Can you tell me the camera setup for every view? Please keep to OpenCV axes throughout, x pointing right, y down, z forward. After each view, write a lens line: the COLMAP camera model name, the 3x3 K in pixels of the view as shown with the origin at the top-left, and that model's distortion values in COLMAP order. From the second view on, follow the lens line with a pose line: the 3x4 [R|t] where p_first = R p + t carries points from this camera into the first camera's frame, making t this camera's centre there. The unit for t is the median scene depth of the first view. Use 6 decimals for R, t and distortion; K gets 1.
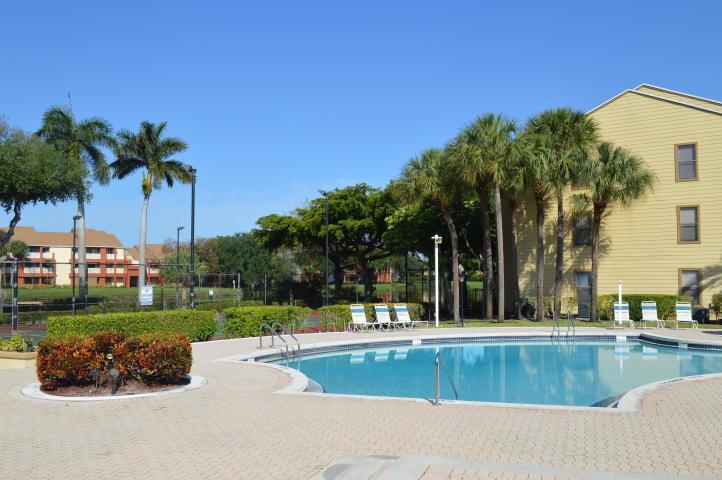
lens RADIAL K [[685.6, 0, 361.2], [0, 685.6, 239.9], [0, 0, 1]] dist [-0.006552, 0.000000]
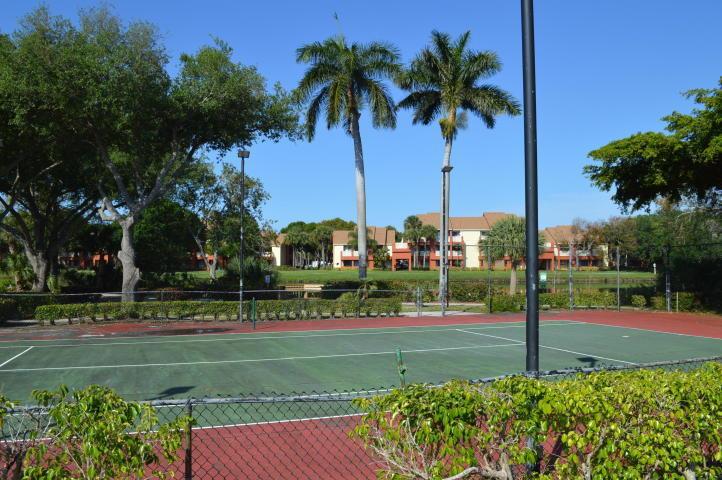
lens RADIAL K [[586.1, 0, 360.8], [0, 586.1, 239.1], [0, 0, 1]] dist [-0.059879, -0.000076]
pose [[0.763241, -0.023142, -0.645699, 0.006330], [0.031923, 0.999489, 0.001912, 0.032294], [0.645325, -0.022072, 0.763589, 0.445024]]
